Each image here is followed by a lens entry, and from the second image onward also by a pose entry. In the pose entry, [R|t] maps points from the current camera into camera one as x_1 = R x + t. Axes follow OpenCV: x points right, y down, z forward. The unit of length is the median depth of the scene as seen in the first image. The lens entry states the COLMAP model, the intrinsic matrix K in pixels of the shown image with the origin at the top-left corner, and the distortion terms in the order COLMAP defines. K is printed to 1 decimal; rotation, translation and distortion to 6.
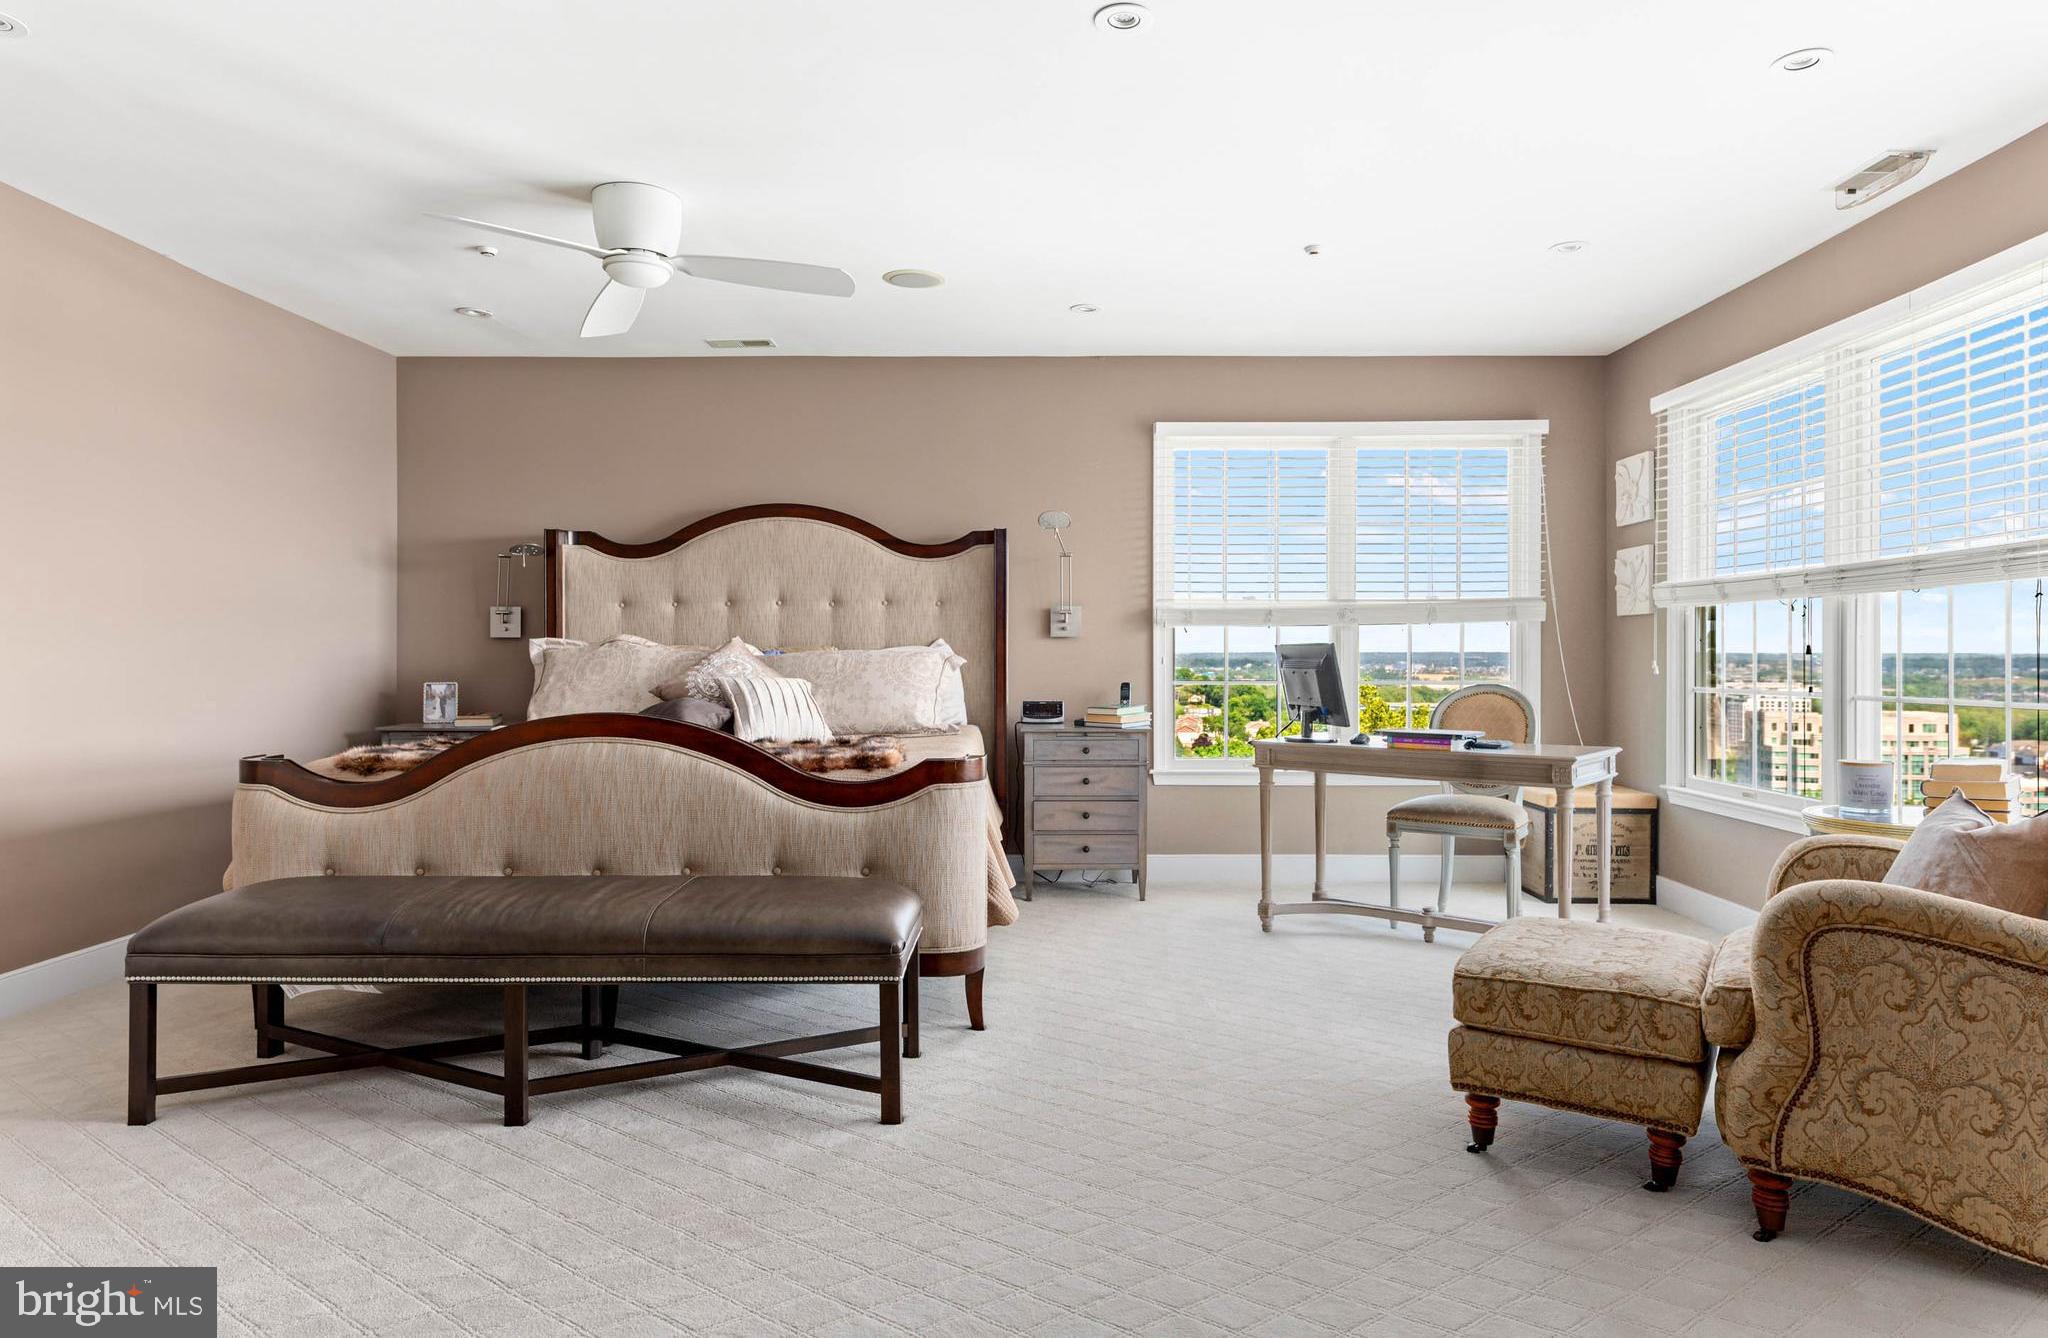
lens RADIAL K [[1184.8, 0, 1026.8], [0, 1184.8, 653.4], [0, 0, 1]] dist [0.001877, 0.000572]
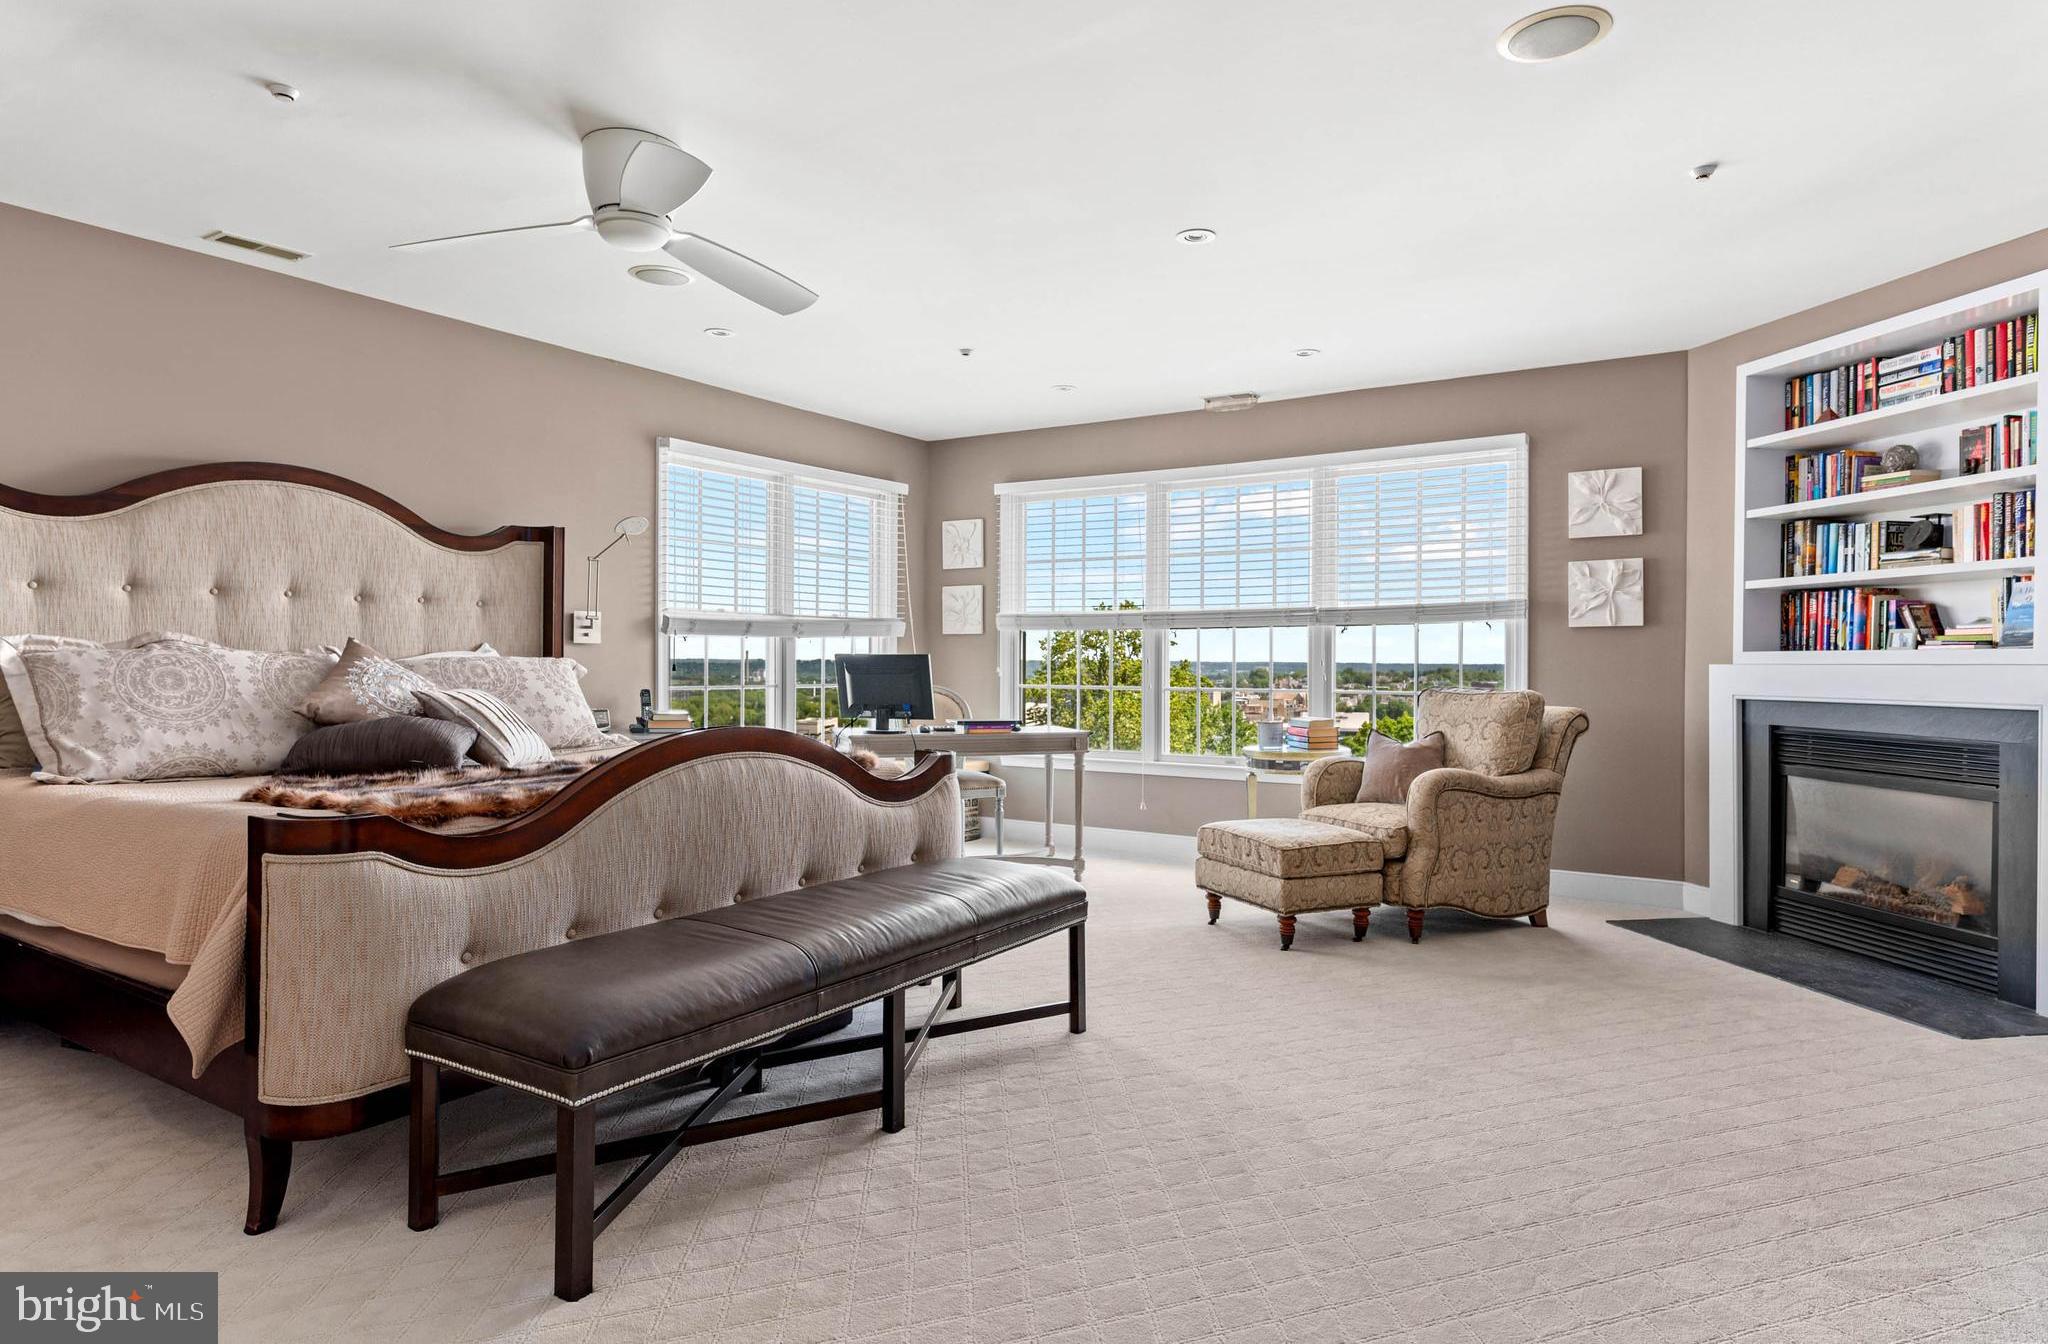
lens RADIAL K [[1200.5, 0, 1007.8], [0, 1200.5, 669.9], [0, 0, 1]] dist [0.002804, 0.000321]
pose [[0.538727, -0.004125, 0.842470, -0.620626], [-0.006205, 0.999941, 0.008864, -0.002972], [-0.842457, -0.010002, 0.538670, 0.183854]]
